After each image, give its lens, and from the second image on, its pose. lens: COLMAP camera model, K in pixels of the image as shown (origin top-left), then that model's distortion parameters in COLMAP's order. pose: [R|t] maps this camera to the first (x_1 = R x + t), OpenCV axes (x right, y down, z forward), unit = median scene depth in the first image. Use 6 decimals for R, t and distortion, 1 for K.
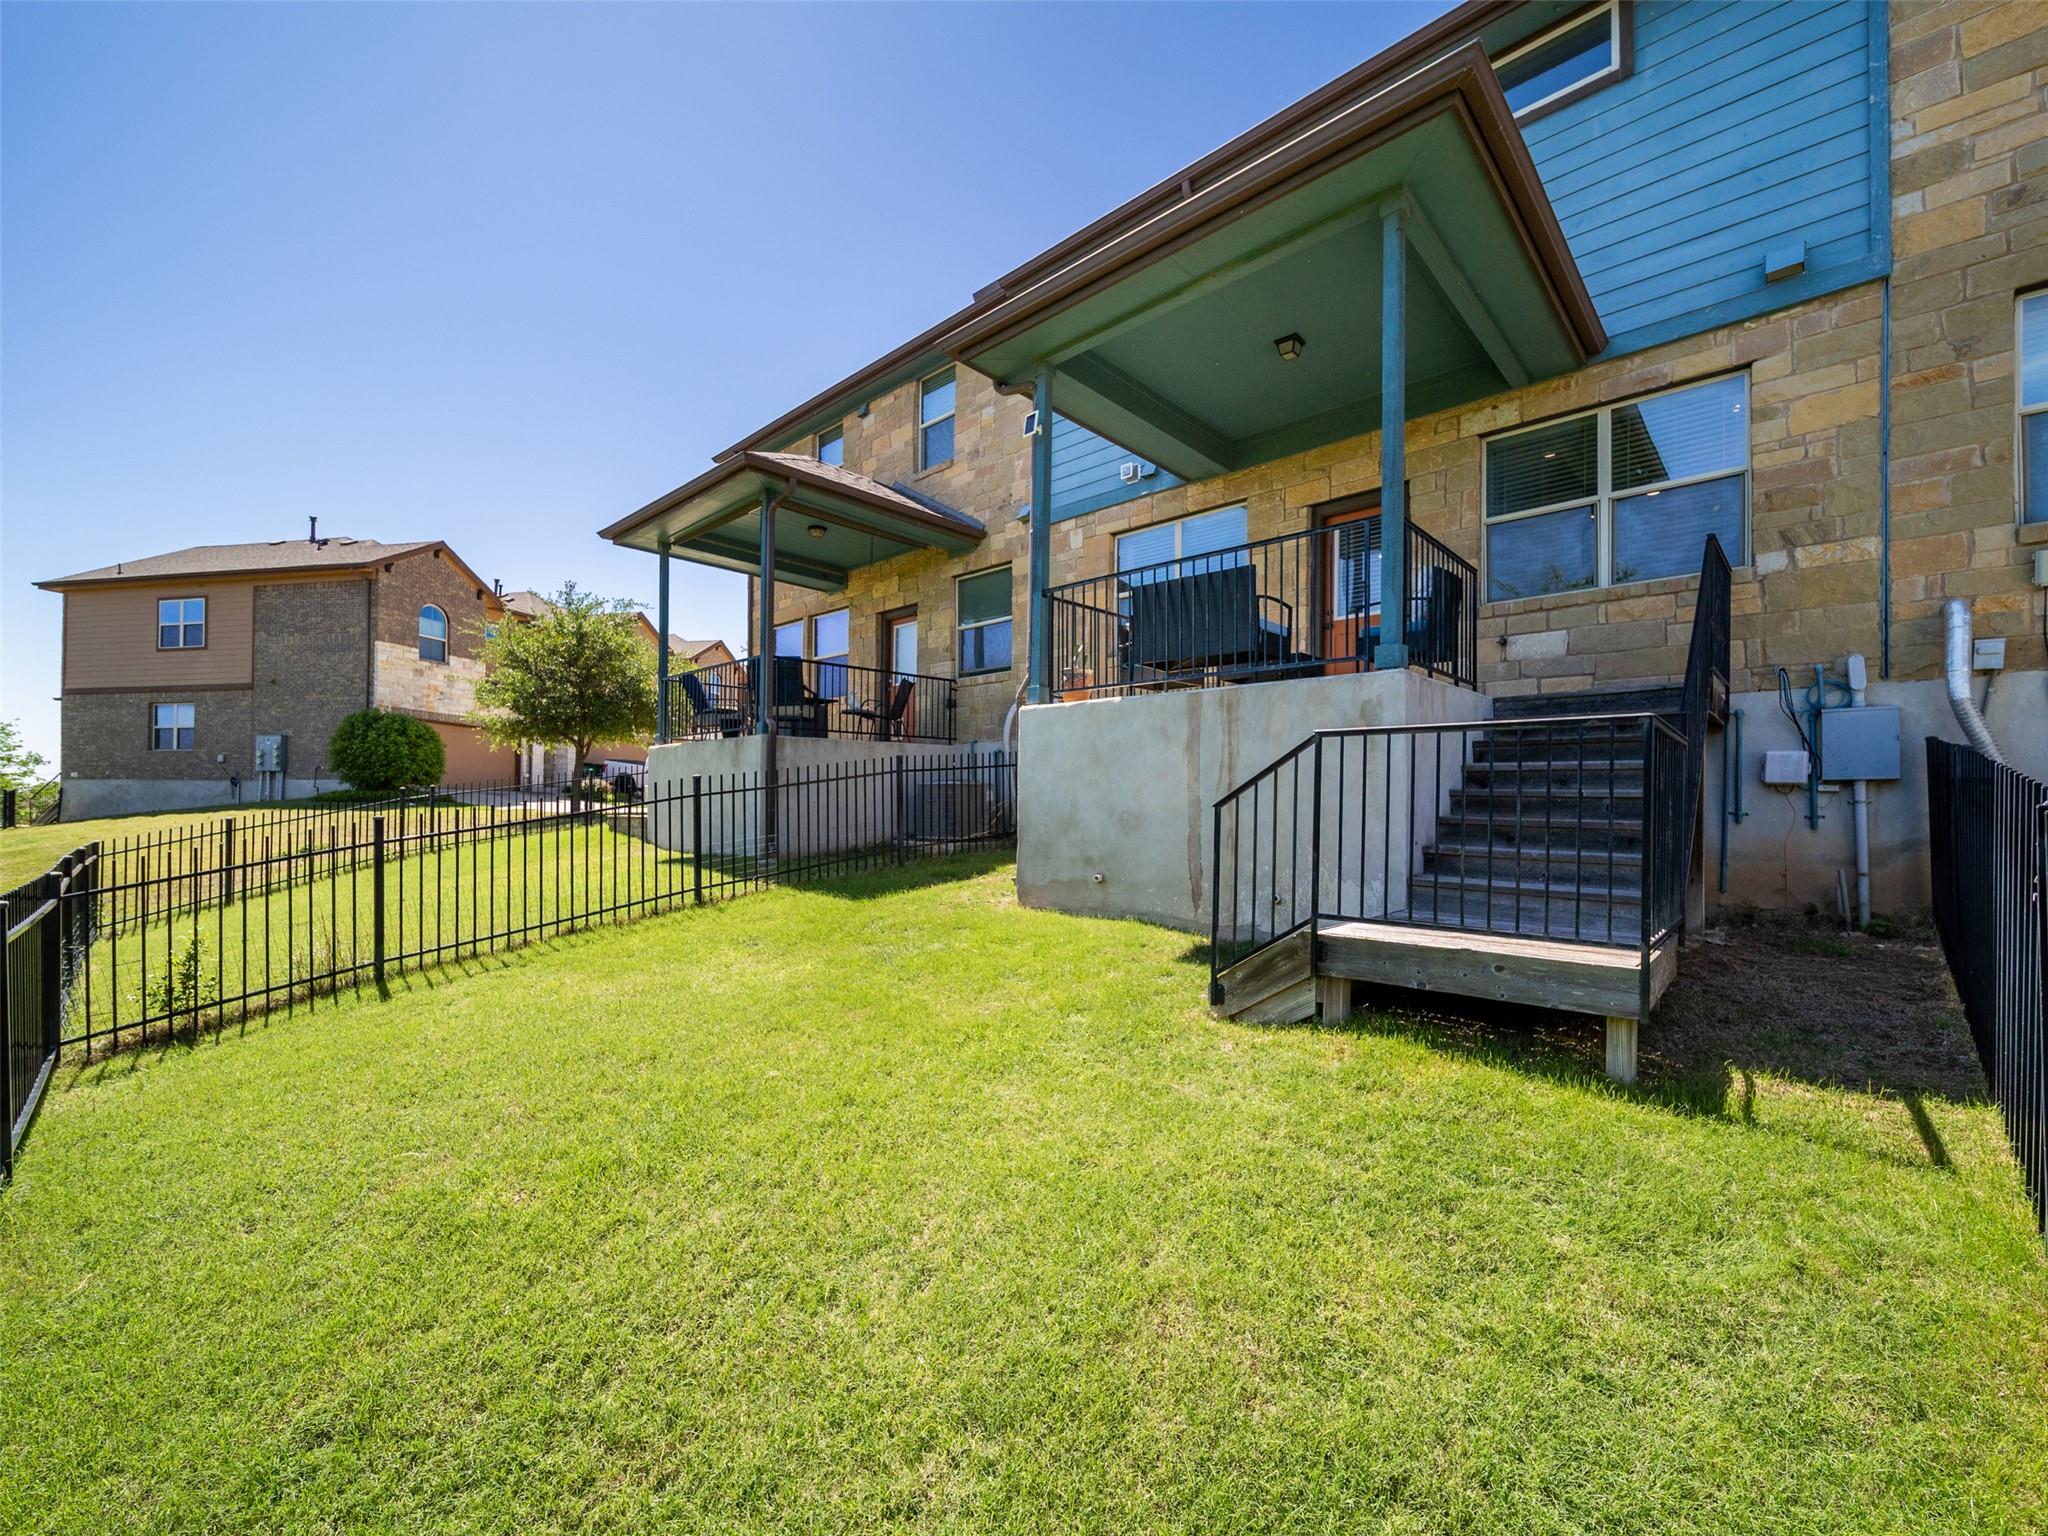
lens RADIAL K [[818.7, 0, 993.7], [0, 818.7, 805.2], [0, 0, 1]] dist [-0.001208, -0.000214]
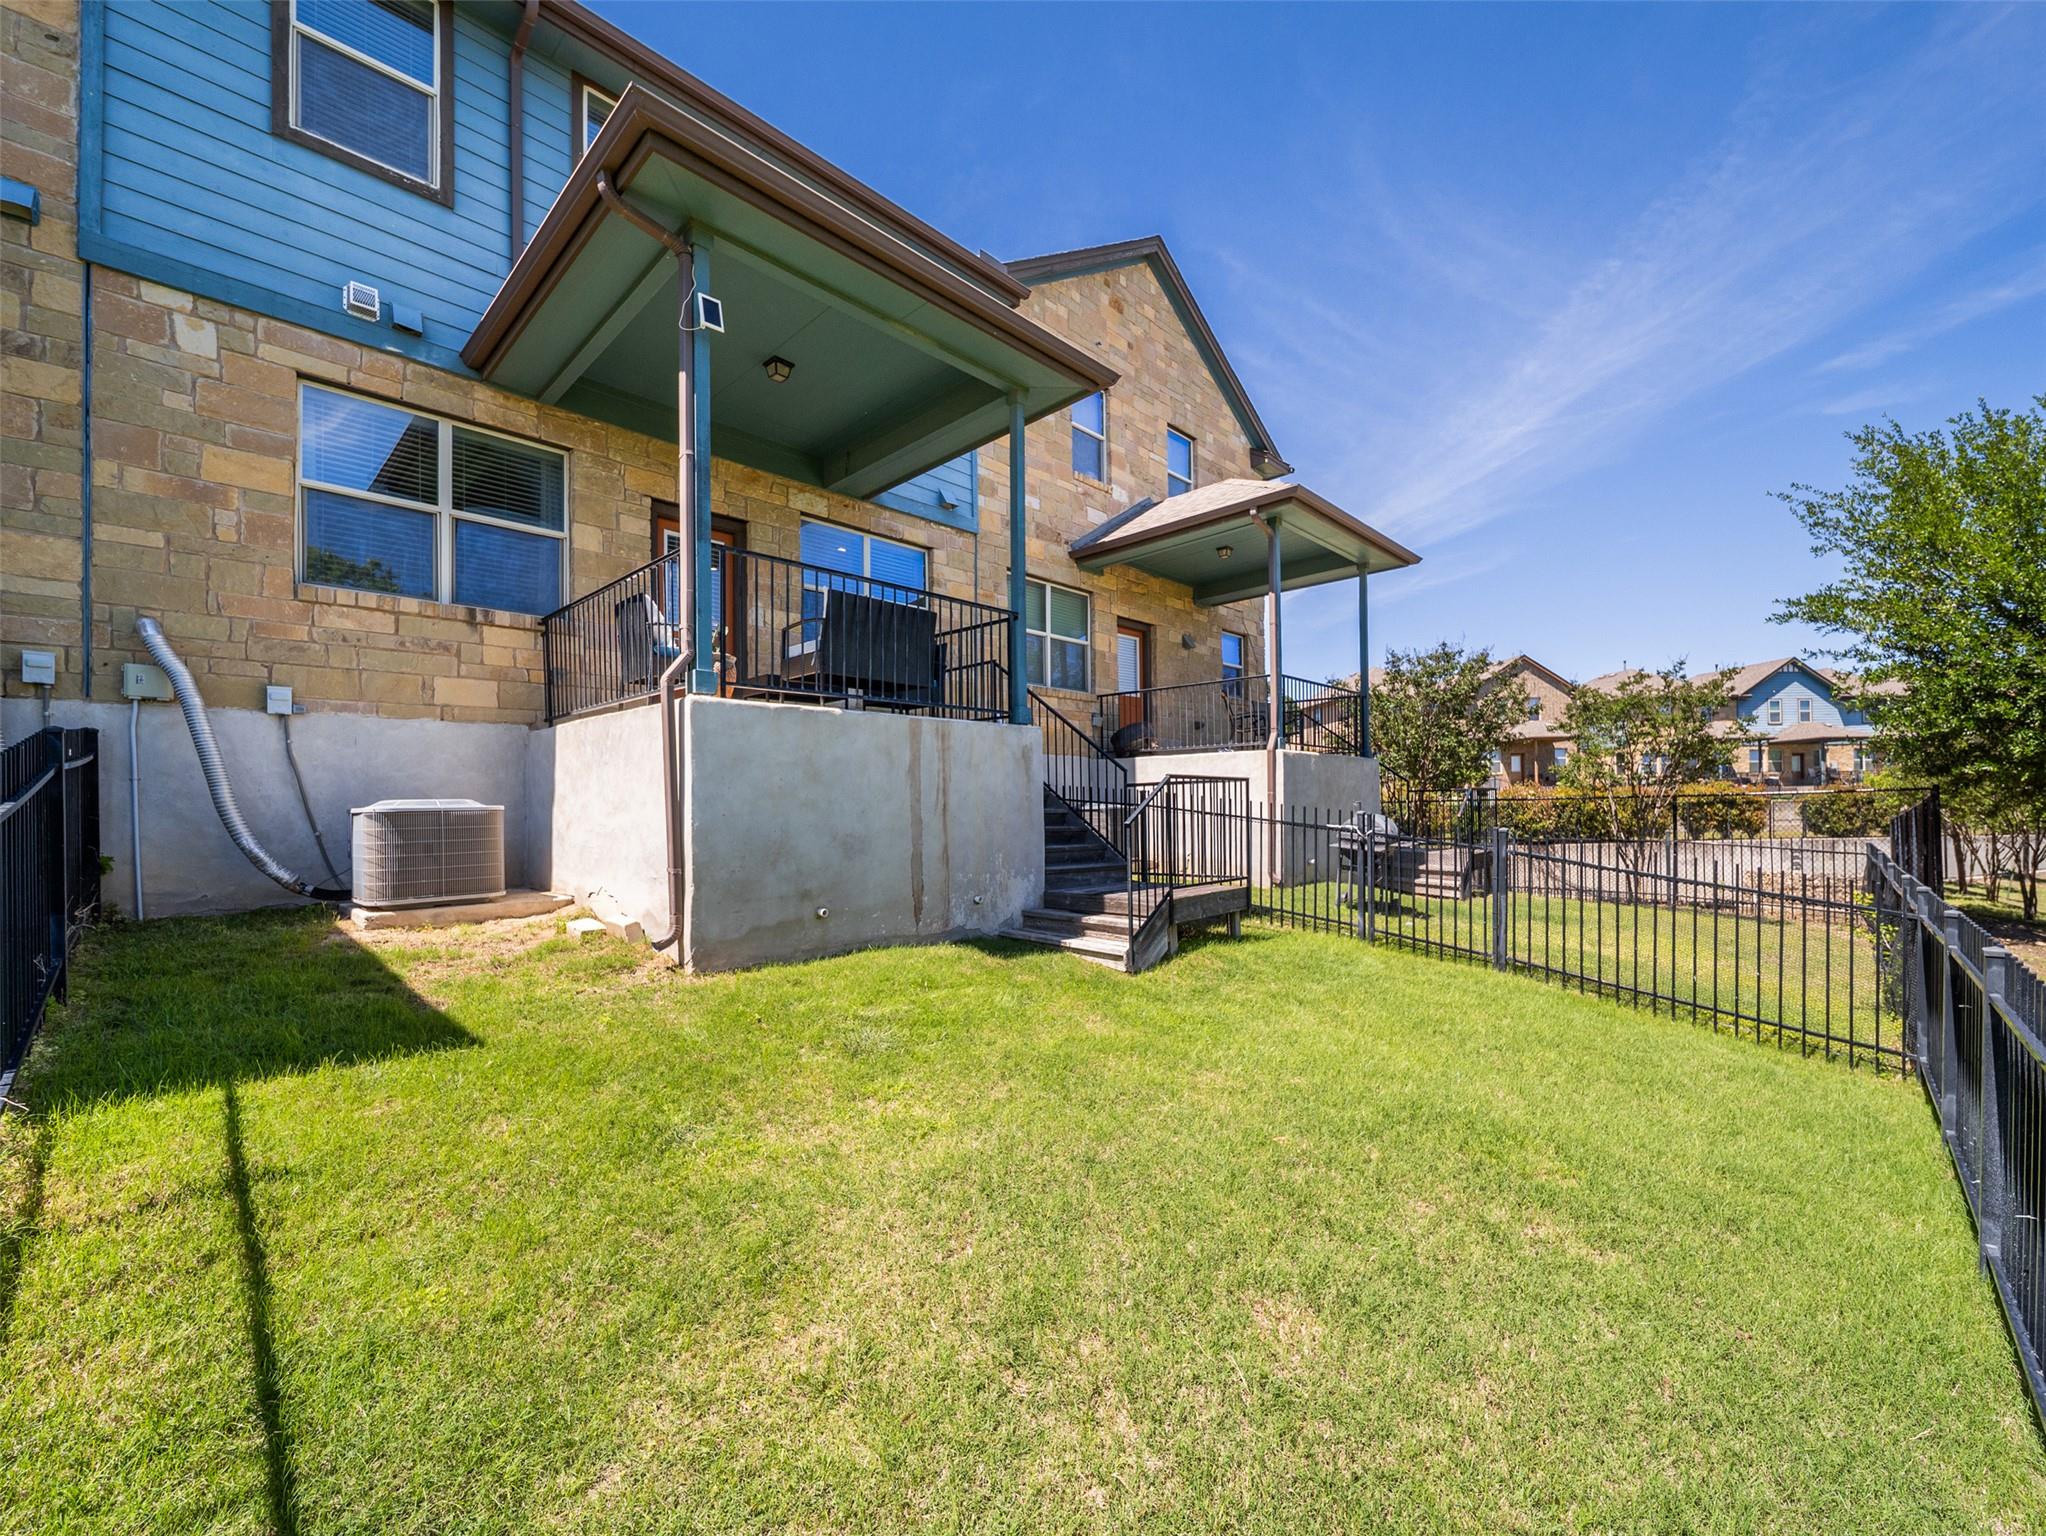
lens RADIAL K [[854.3, 0, 1023.9], [0, 854.3, 804.2], [0, 0, 1]] dist [-0.003024, -0.000786]
pose [[-0.004871, -0.010721, 0.999931, -0.485762], [0.008774, 0.999904, 0.010763, -0.021510], [-0.999950, 0.008826, -0.004776, 0.488519]]
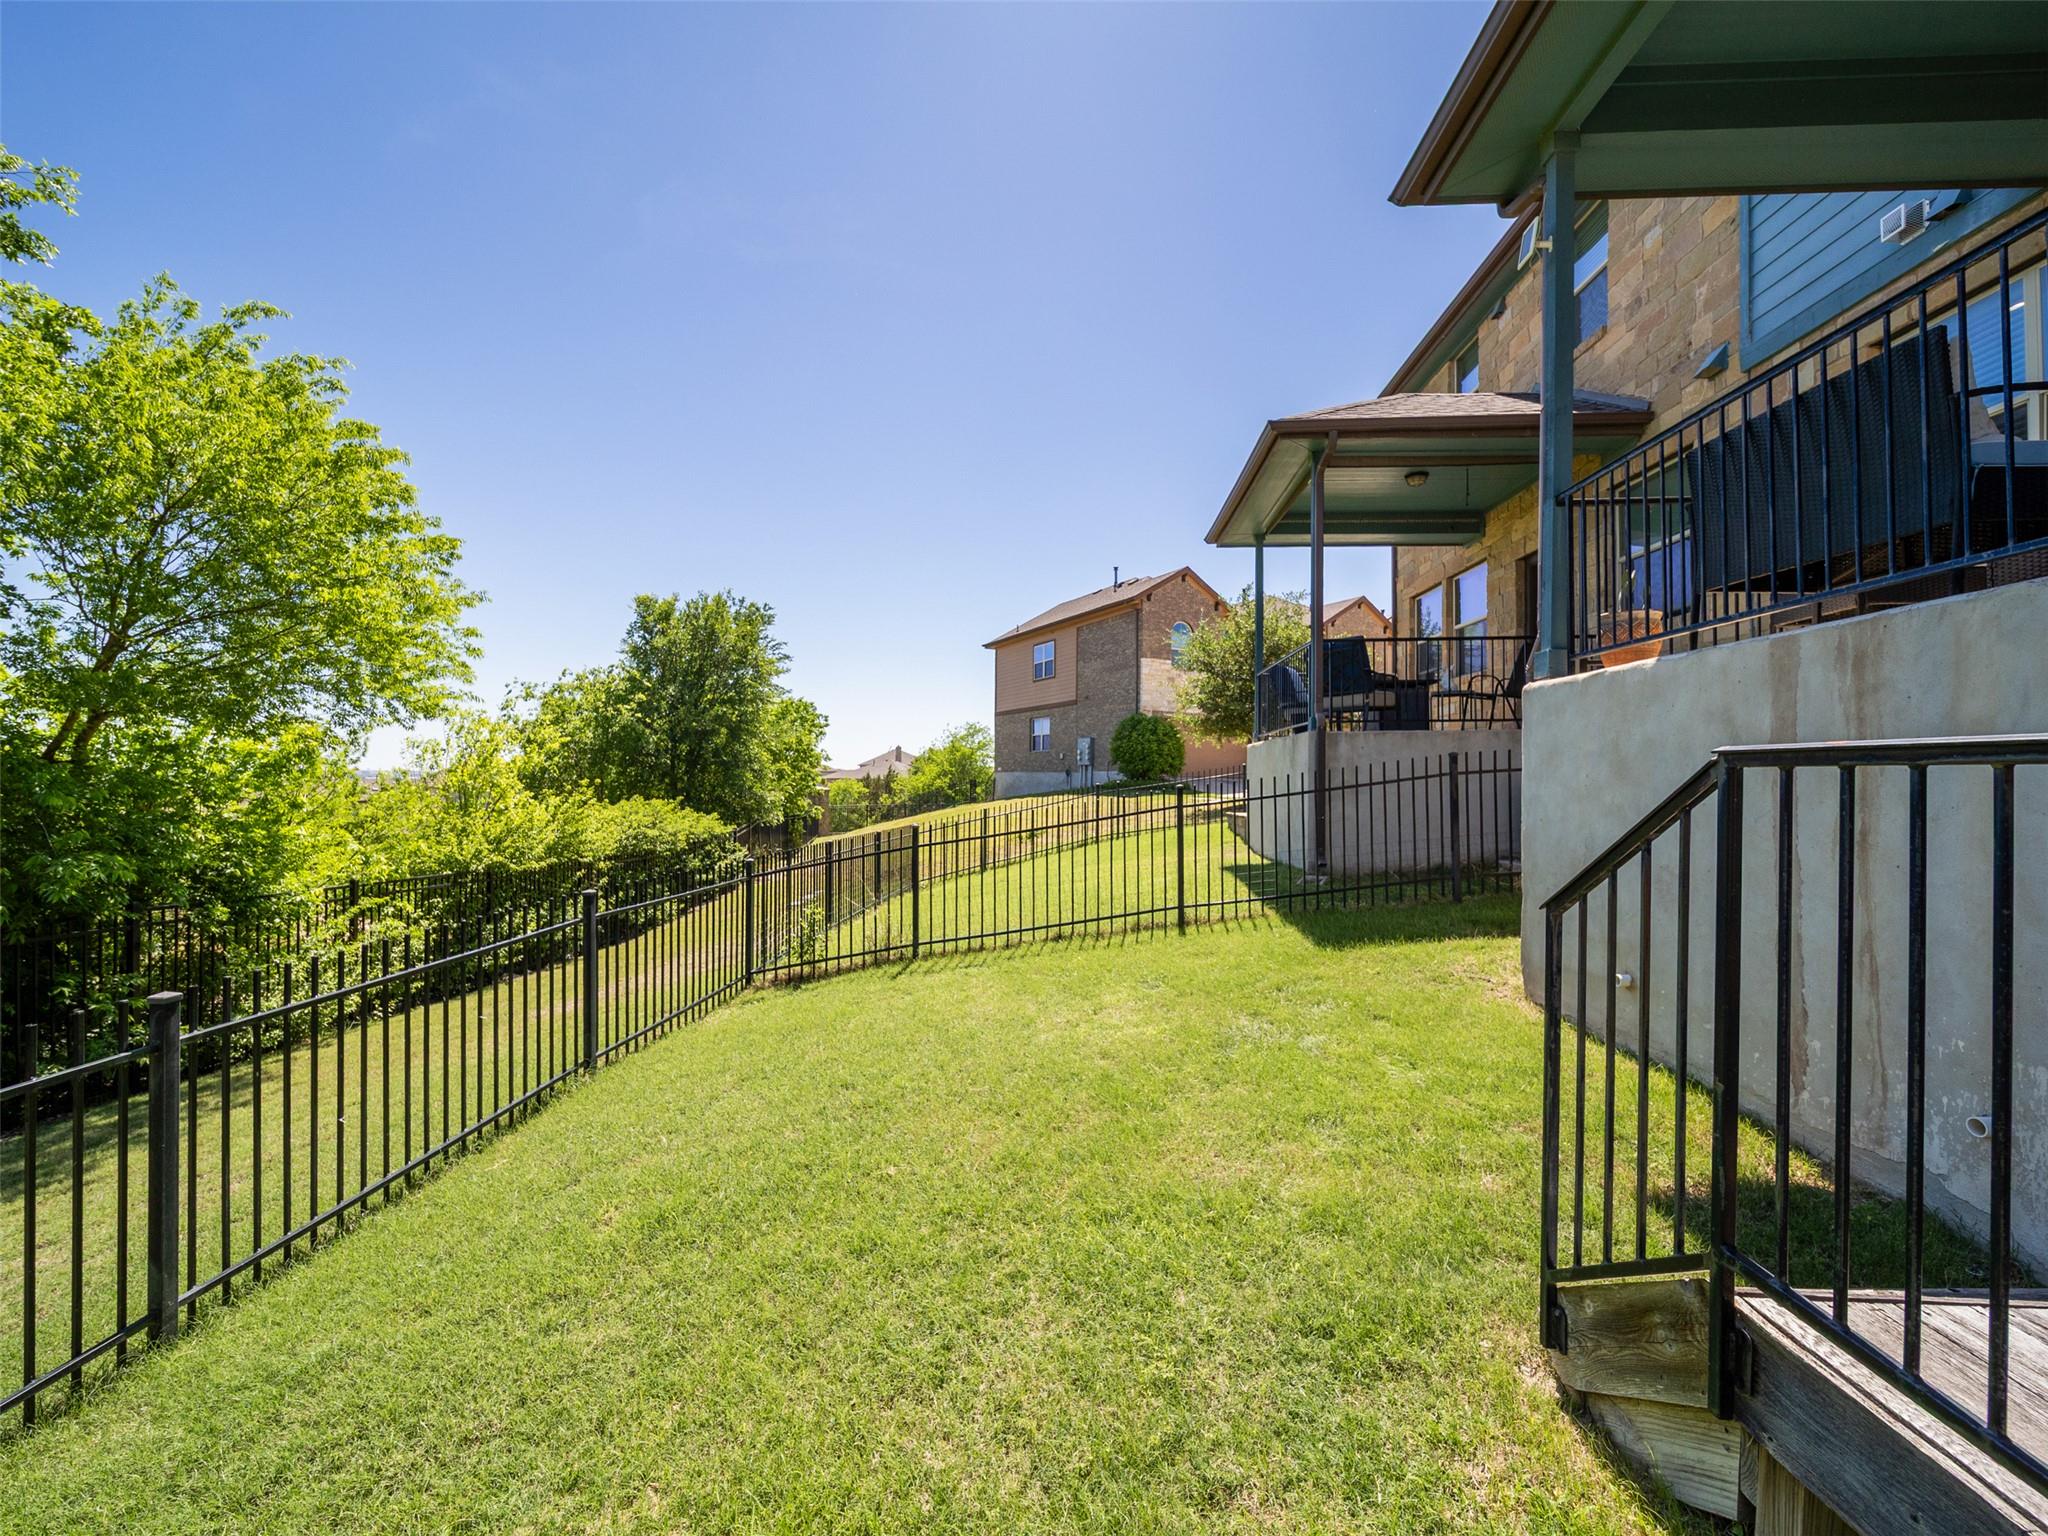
lens RADIAL K [[820.2, 0, 1034.9], [0, 820.2, 767.6], [0, 0, 1]] dist [-0.000995, -0.002376]
pose [[0.660636, -0.014920, -0.750558, 0.177258], [-0.001649, 0.999771, -0.021326, -0.028142], [0.750704, 0.015326, 0.660460, 0.198354]]
